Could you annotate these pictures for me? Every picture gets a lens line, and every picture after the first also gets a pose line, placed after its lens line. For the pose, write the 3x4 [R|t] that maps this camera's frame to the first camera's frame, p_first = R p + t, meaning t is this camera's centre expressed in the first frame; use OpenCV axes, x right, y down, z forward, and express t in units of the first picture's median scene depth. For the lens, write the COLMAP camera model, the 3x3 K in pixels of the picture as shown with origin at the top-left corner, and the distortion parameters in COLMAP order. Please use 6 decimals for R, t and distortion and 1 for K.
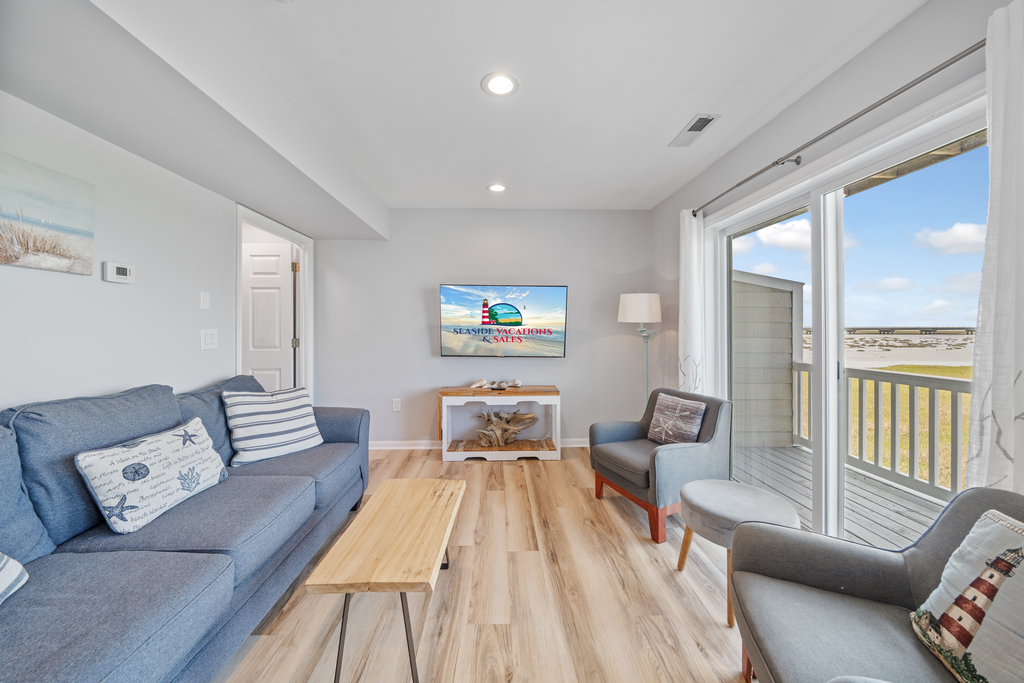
lens RADIAL K [[358.6, 0, 507.5], [0, 358.6, 322.8], [0, 0, 1]] dist [-0.005772, -0.000127]
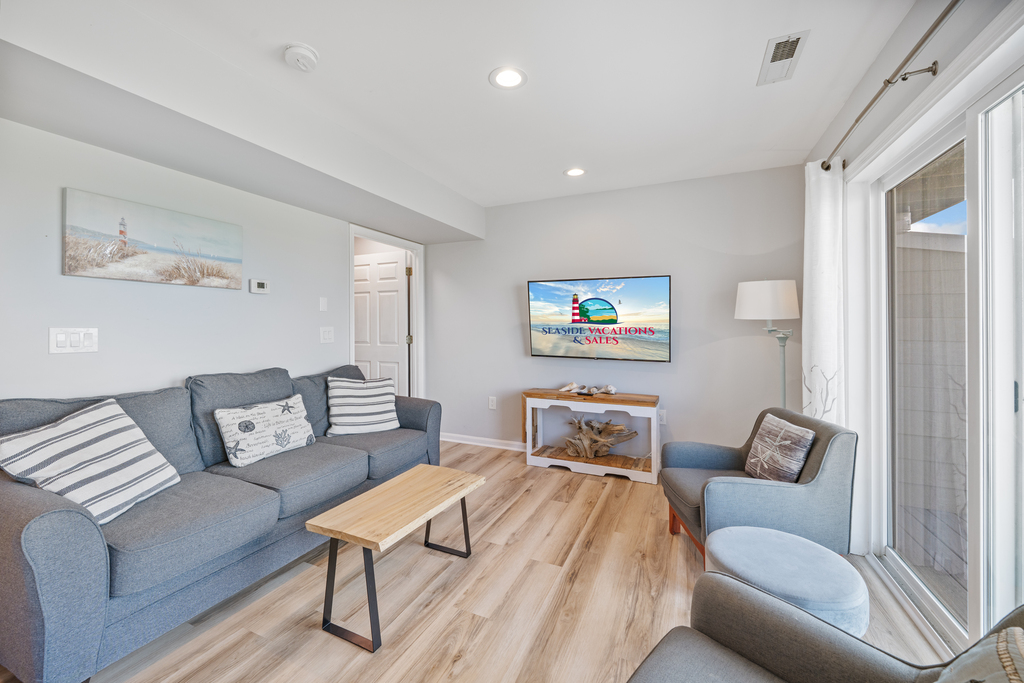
lens RADIAL K [[406.6, 0, 507.6], [0, 406.6, 322.6], [0, 0, 1]] dist [-0.003100, -0.000357]
pose [[0.898585, -0.002284, -0.438793, 0.324851], [0.004765, 0.999978, 0.004554, -0.000915], [0.438773, -0.006183, 0.898577, -0.002899]]
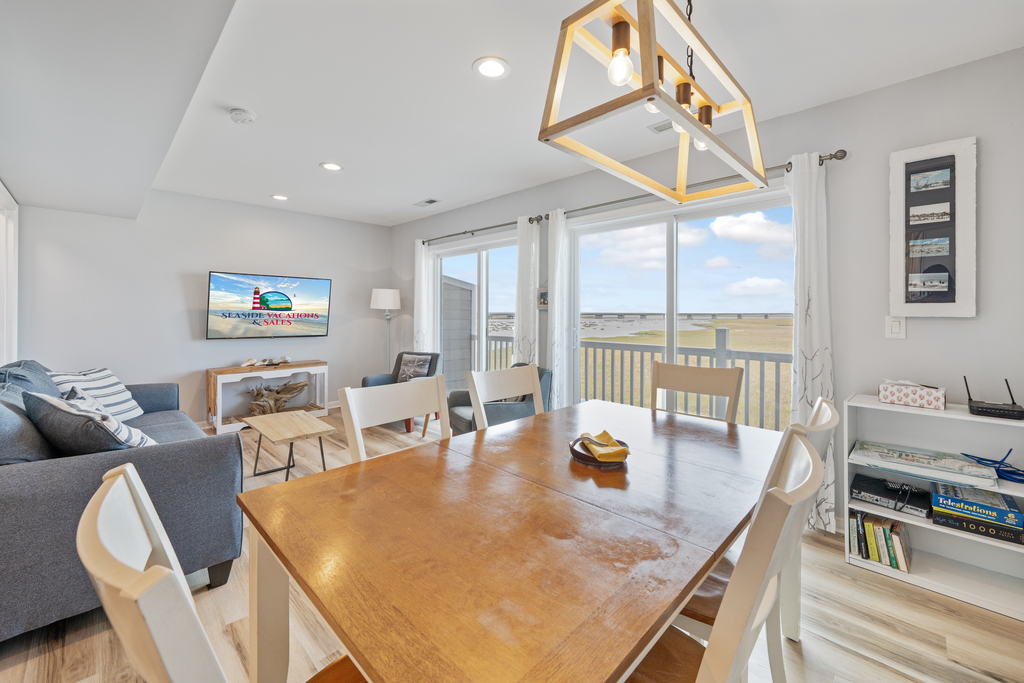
lens RADIAL K [[406.6, 0, 507.6], [0, 406.6, 322.6], [0, 0, 1]] dist [-0.003100, -0.000357]
pose [[0.728943, -0.013070, 0.684449, -0.499950], [-0.014913, 0.999277, 0.034964, -0.014722], [-0.684412, -0.035694, 0.728222, -0.661471]]
